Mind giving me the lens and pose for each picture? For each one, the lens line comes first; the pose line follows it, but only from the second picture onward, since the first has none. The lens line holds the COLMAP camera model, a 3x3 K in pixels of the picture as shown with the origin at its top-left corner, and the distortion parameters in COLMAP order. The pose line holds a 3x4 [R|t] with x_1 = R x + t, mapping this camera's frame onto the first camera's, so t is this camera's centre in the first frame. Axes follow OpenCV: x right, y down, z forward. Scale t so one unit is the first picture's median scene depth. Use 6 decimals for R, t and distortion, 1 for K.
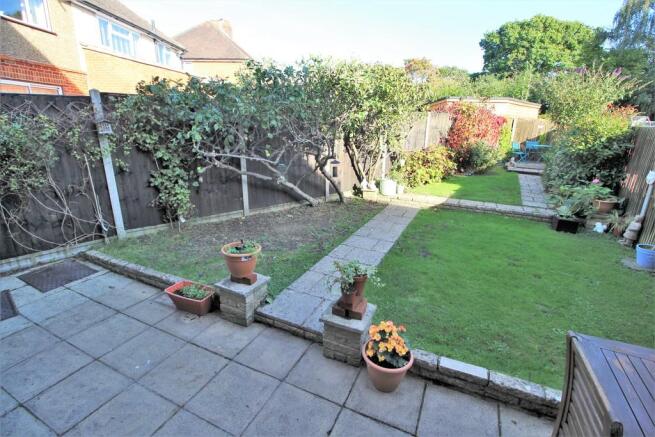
lens RADIAL K [[304.6, 0, 329.9], [0, 304.6, 218.2], [0, 0, 1]] dist [-0.006293, -0.000845]
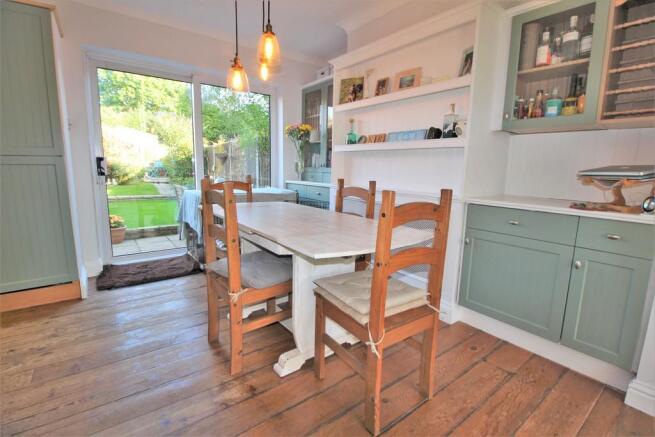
lens RADIAL K [[304.6, 0, 329.0], [0, 304.6, 214.2], [0, 0, 1]] dist [-0.006293, -0.000845]
pose [[0.474370, -0.142792, 0.868668, -0.076008], [0.240145, 0.970323, 0.028362, 0.051132], [-0.846938, 0.195152, 0.494583, -0.113306]]
